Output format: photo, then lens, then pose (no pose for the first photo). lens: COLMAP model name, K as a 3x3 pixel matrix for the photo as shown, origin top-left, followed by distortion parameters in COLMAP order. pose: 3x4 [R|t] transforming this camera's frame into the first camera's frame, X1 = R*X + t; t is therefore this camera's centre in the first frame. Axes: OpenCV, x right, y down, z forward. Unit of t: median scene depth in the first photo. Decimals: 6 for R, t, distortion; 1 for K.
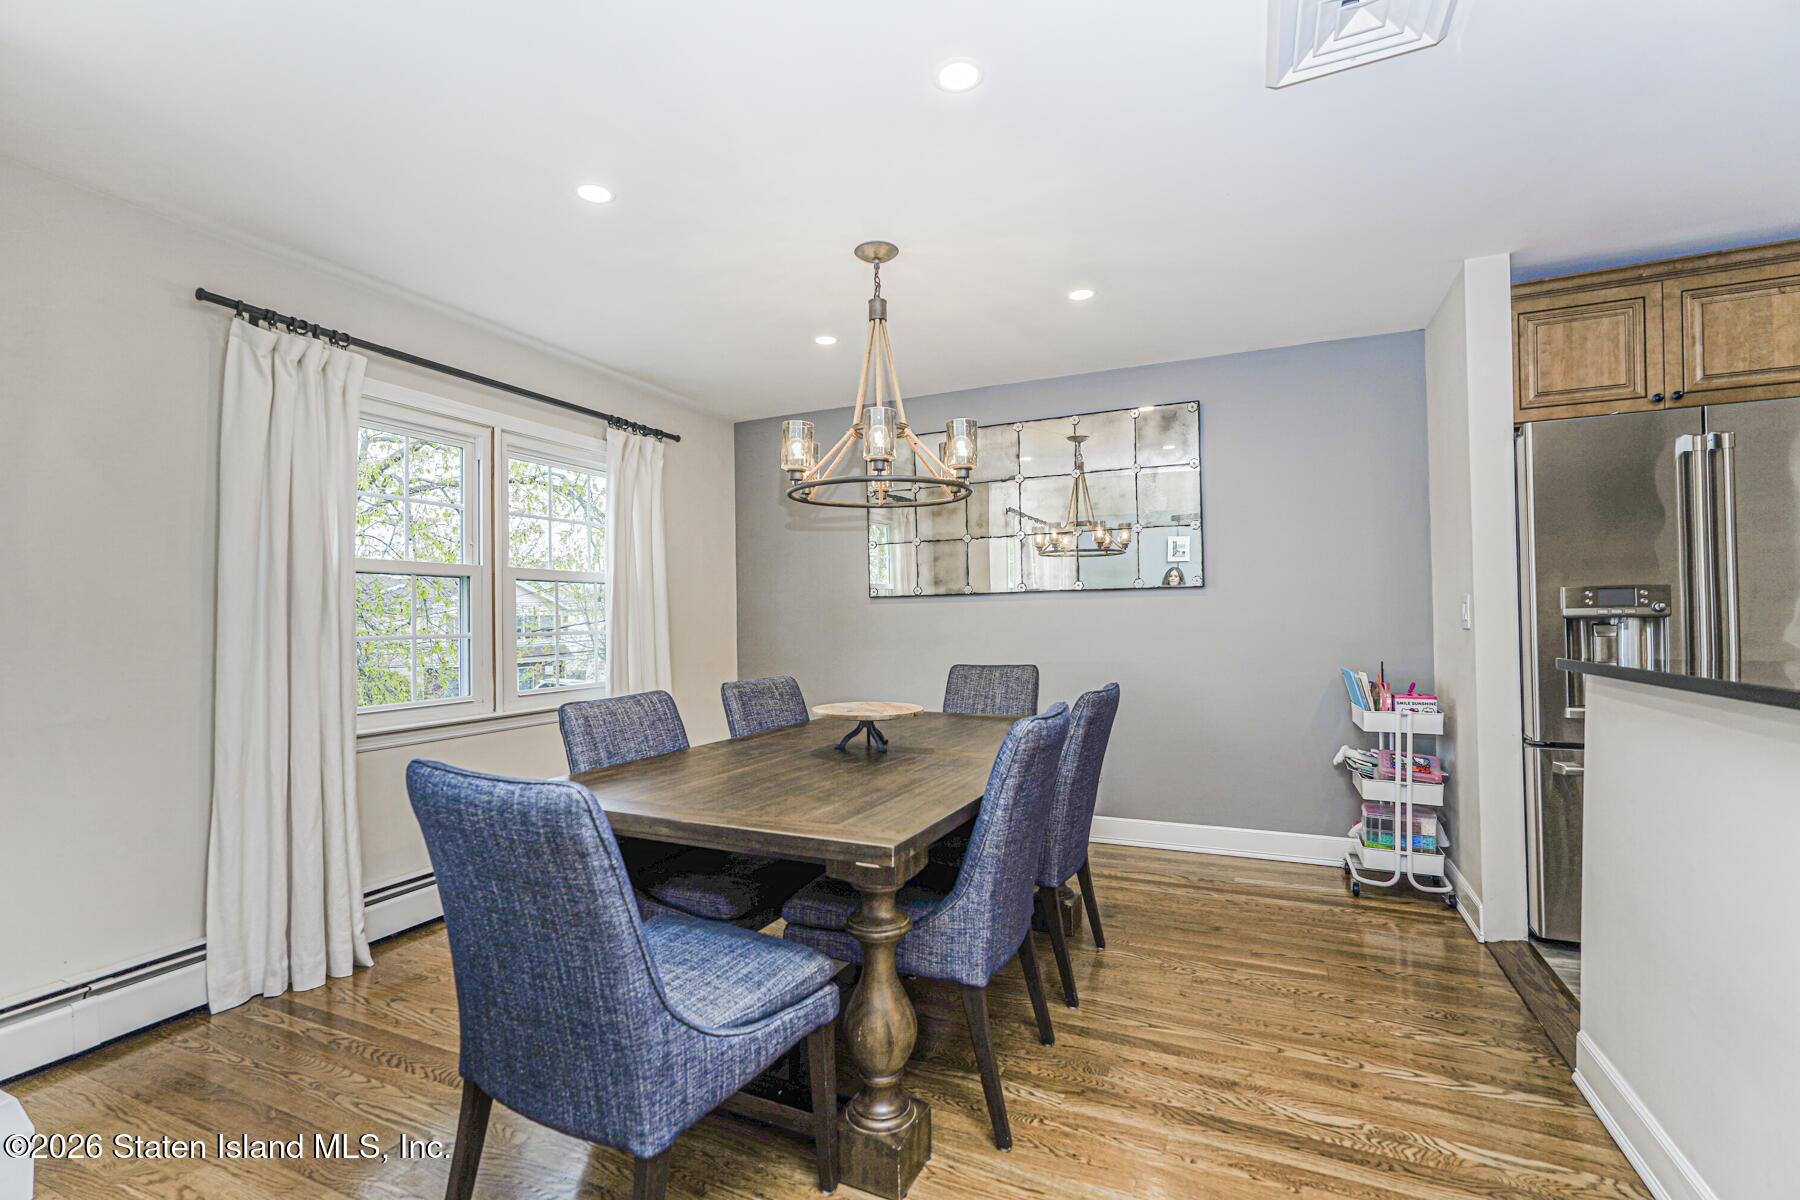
lens RADIAL K [[793.4, 0, 900.6], [0, 793.4, 608.2], [0, 0, 1]] dist [-0.017128, 0.008486]
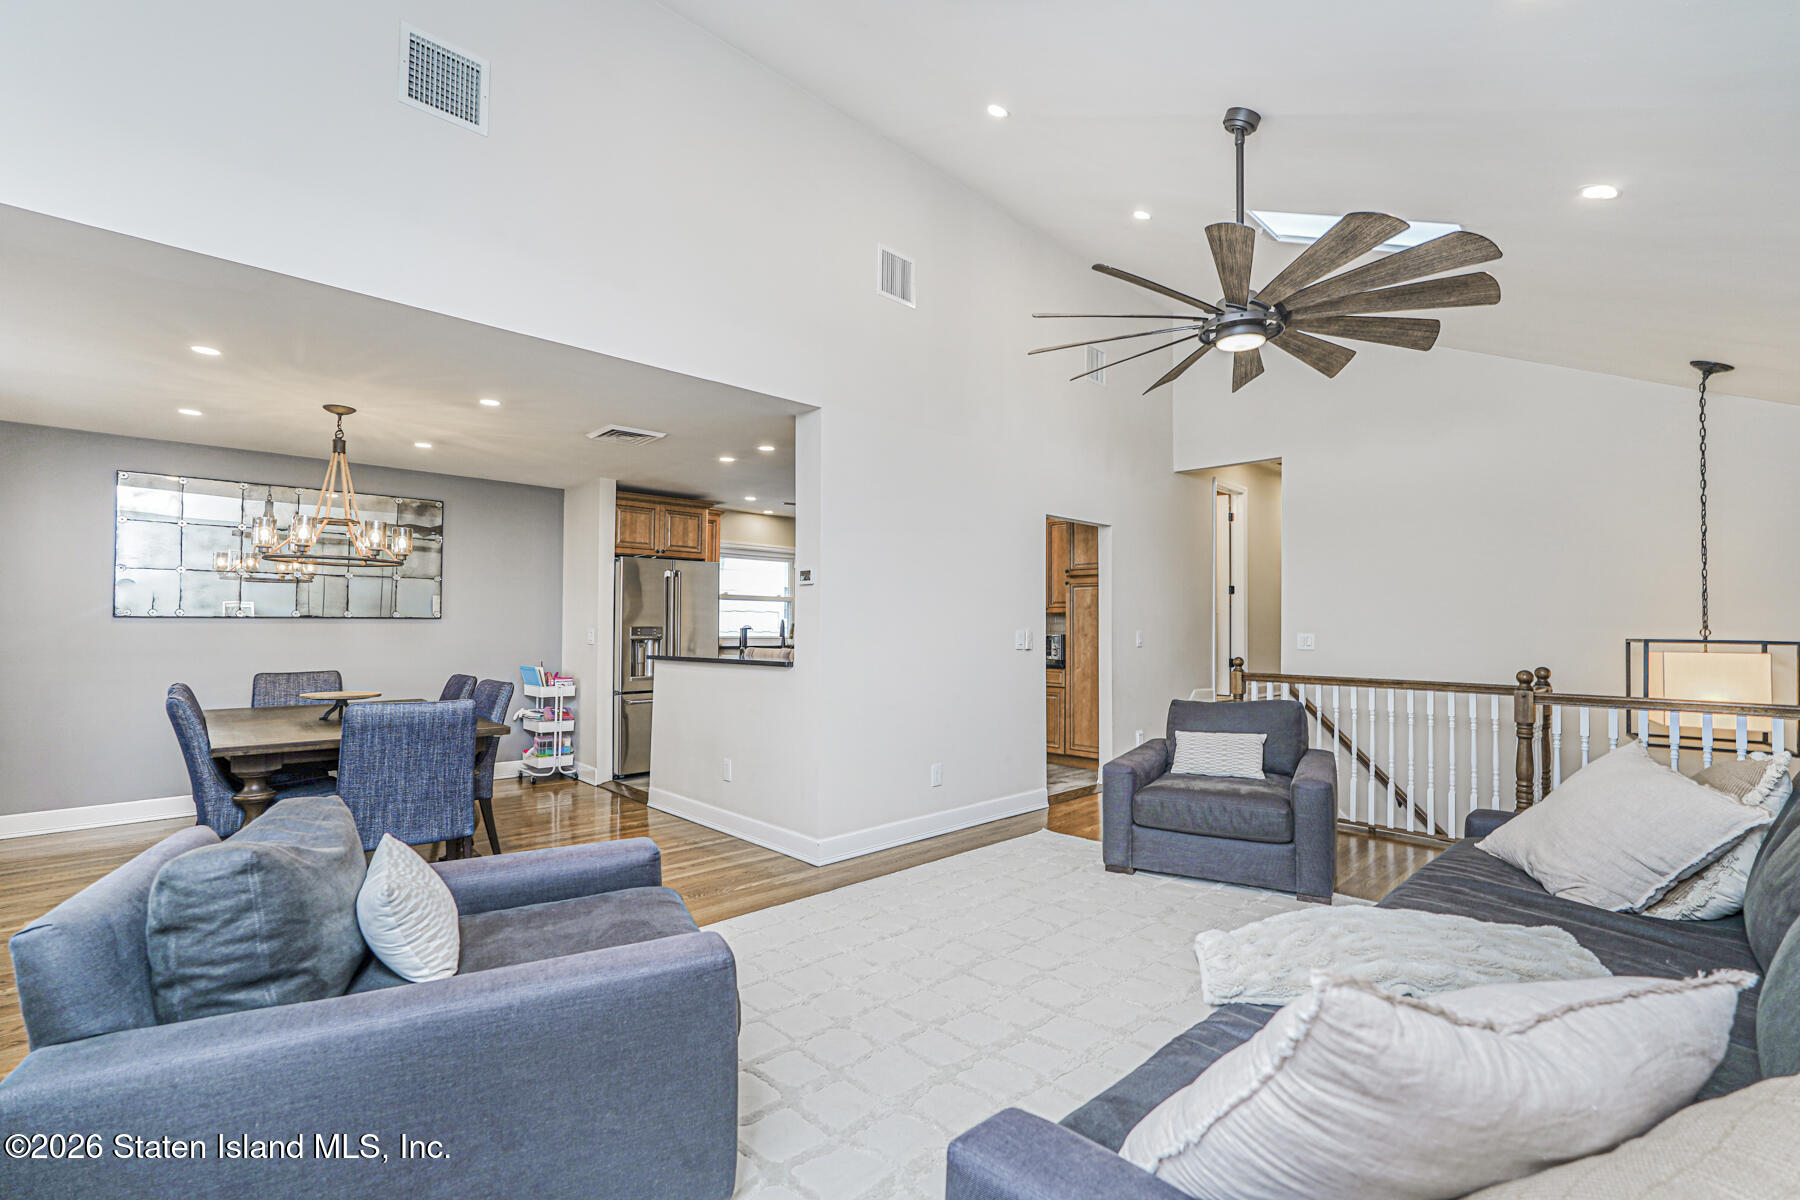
lens RADIAL K [[793.4, 0, 892.5], [0, 793.4, 613.1], [0, 0, 1]] dist [-0.017128, 0.008486]
pose [[0.378006, 0.033095, 0.925211, -1.022230], [-0.021787, 0.999402, -0.026848, -0.019517], [-0.925547, -0.010009, 0.378501, -0.608738]]
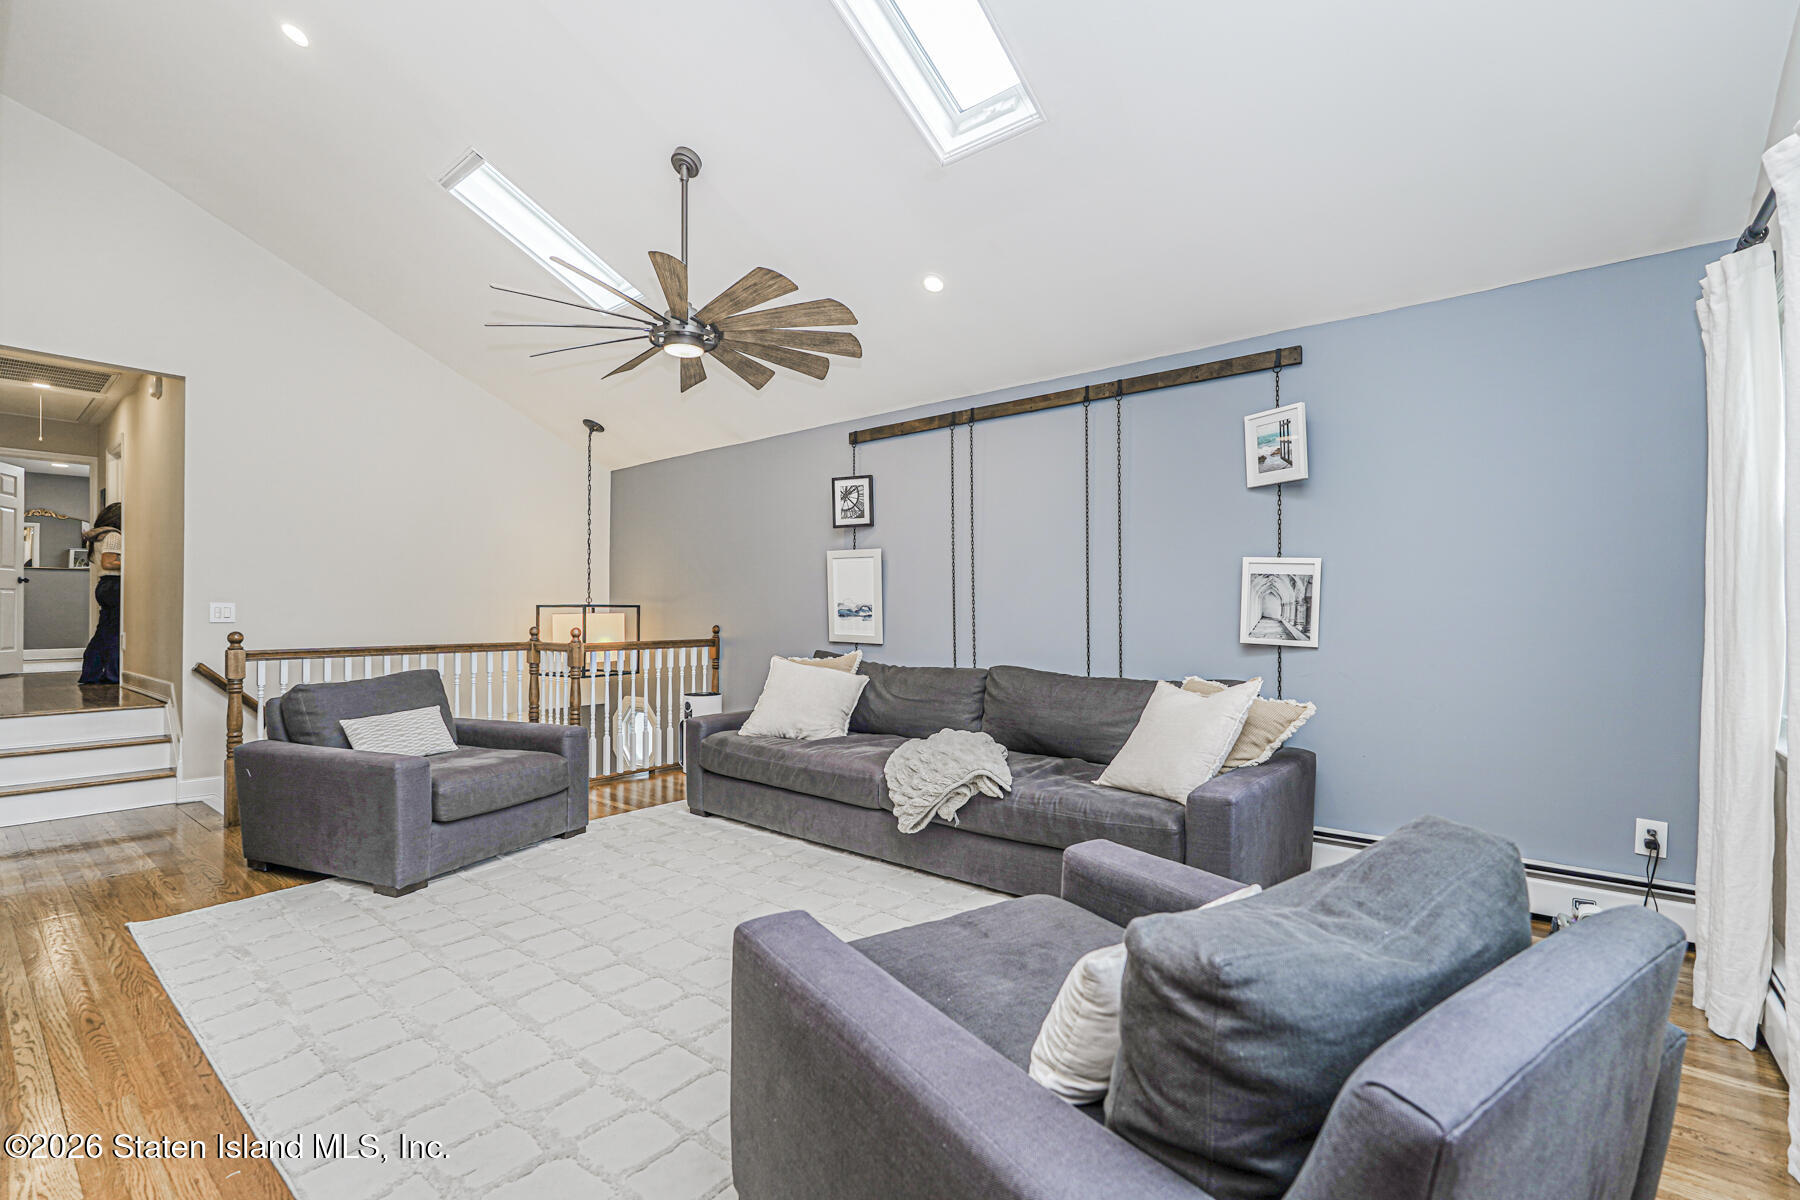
lens RADIAL K [[793.4, 0, 895.1], [0, 793.4, 603.5], [0, 0, 1]] dist [-0.017128, 0.008486]
pose [[-0.962936, 0.018797, 0.269074, -0.524196], [0.013239, 0.999660, -0.022454, 0.014946], [-0.269405, -0.018059, -0.962858, 0.482282]]
